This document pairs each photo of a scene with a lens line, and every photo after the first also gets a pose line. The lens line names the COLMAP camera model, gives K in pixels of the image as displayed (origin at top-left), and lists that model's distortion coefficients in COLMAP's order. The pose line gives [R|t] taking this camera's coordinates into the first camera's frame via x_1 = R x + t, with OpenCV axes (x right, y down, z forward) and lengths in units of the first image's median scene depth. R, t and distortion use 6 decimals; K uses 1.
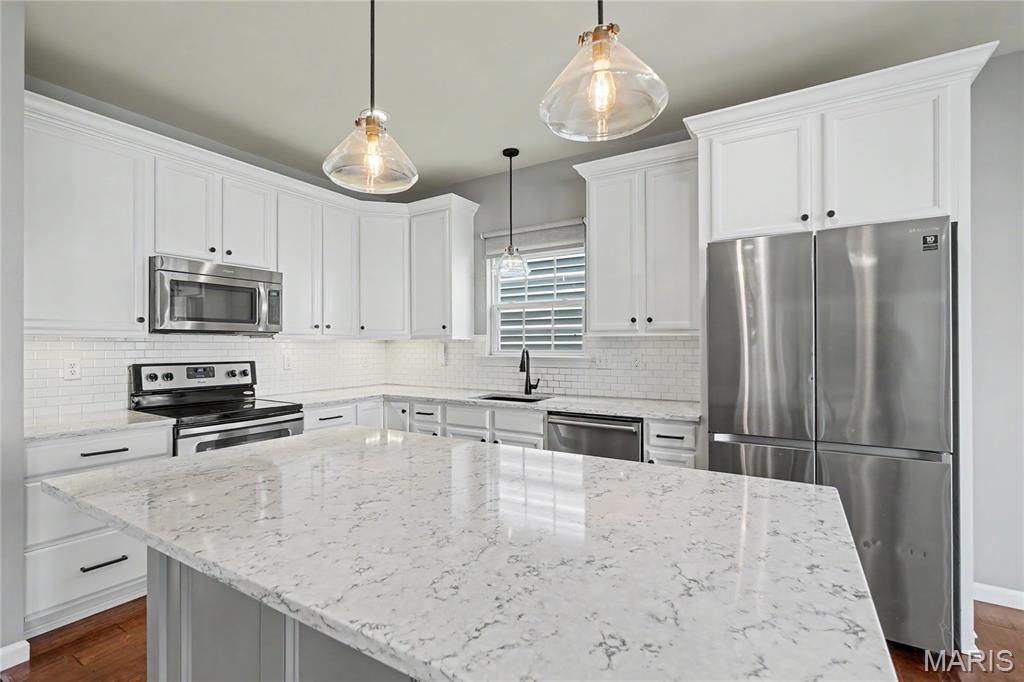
lens RADIAL K [[473.6, 0, 499.4], [0, 473.6, 344.1], [0, 0, 1]] dist [-0.001318, 0.000897]
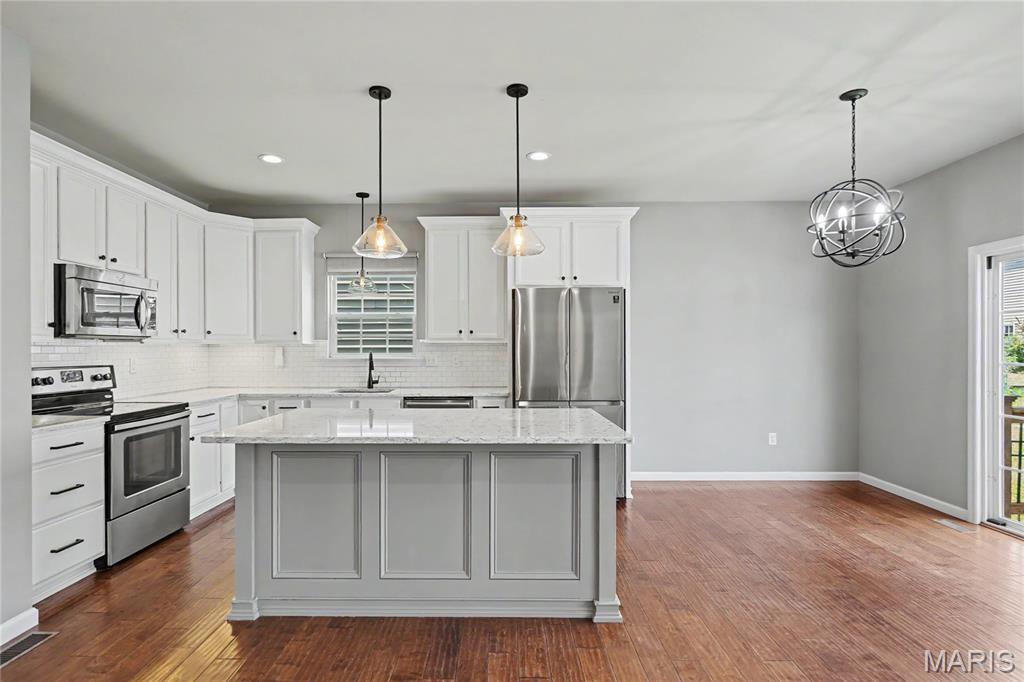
lens RADIAL K [[525.0, 0, 502.0], [0, 525.0, 348.8], [0, 0, 1]] dist [-0.006133, -0.000987]
pose [[0.850496, -0.001014, 0.525981, -0.402855], [-0.001111, 0.999992, 0.003725, -0.003724], [-0.525981, -0.003752, 0.850488, -0.384846]]
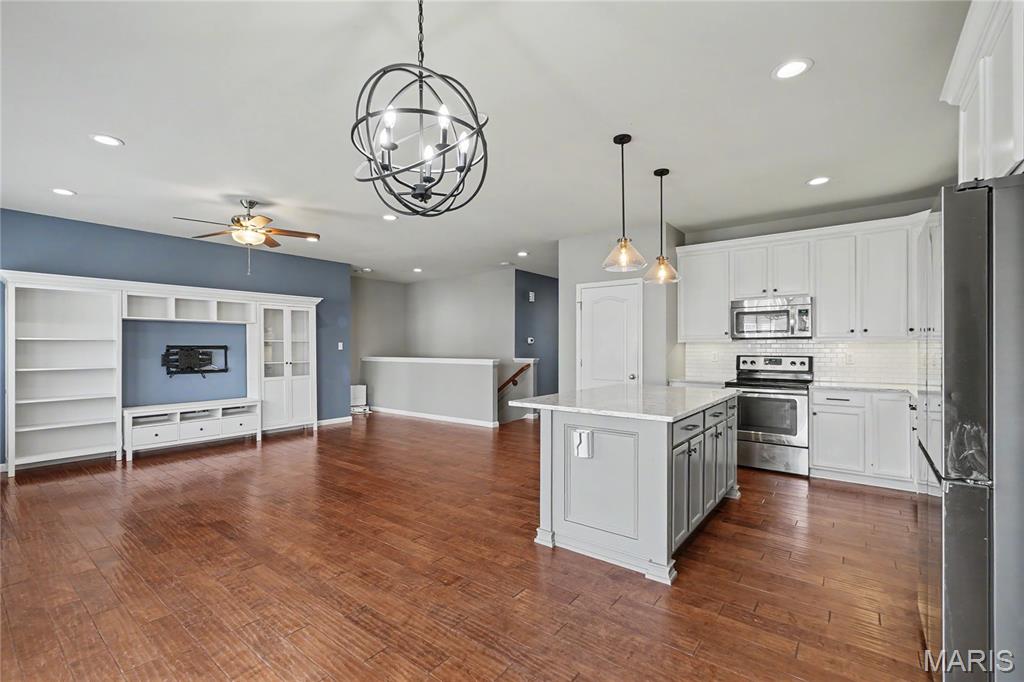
lens RADIAL K [[451.5, 0, 496.8], [0, 451.5, 347.9], [0, 0, 1]] dist [-0.009912, 0.003851]
pose [[-0.116556, 0.002408, -0.993181, 1.015302], [0.007060, 0.999974, 0.001596, 0.000963], [0.993159, -0.006826, -0.116570, 0.182241]]
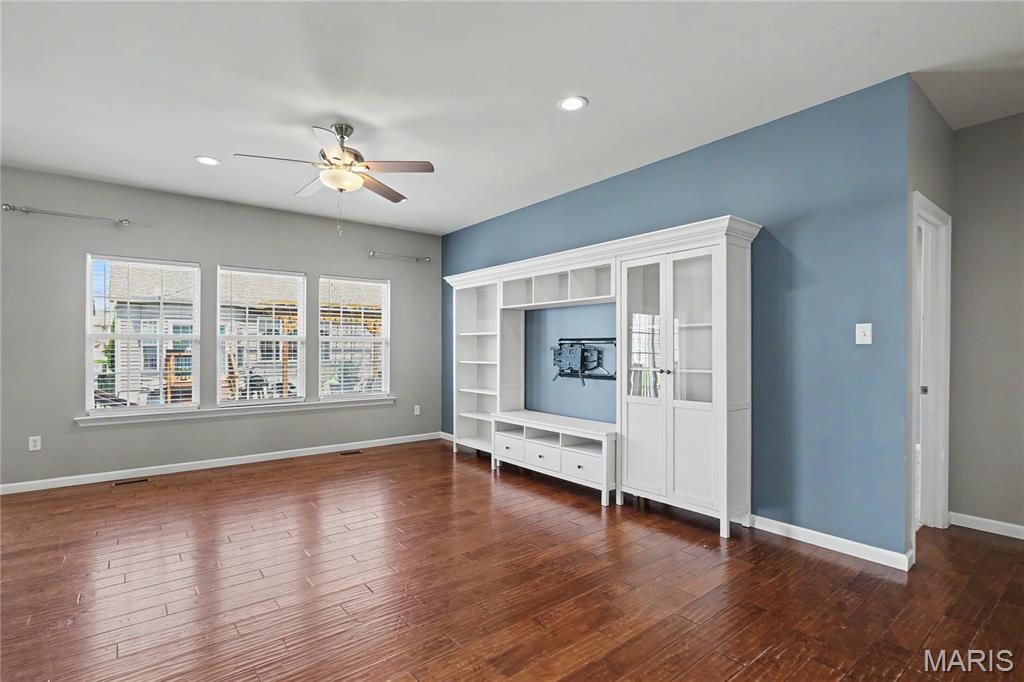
lens RADIAL K [[475.8, 0, 518.1], [0, 475.8, 348.0], [0, 0, 1]] dist [-0.012392, 0.000649]
pose [[-0.951542, 0.000063, 0.307519, -0.846732], [-0.001485, 0.999987, -0.004801, 0.019808], [-0.307515, -0.005025, -0.951530, 0.091685]]
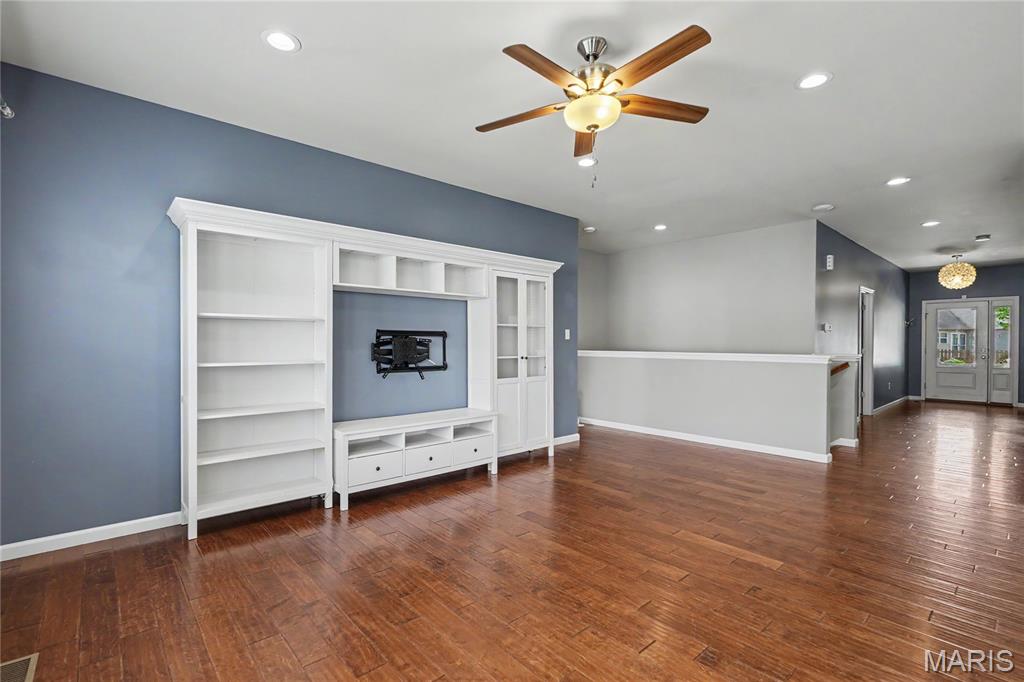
lens RADIAL K [[451.5, 0, 482.7], [0, 451.5, 347.7], [0, 0, 1]] dist [-0.009912, 0.003851]
pose [[-0.303893, 0.007423, -0.952677, 0.473092], [0.004703, 0.999969, 0.006291, 0.025101], [0.952694, -0.002569, -0.303919, -0.663851]]
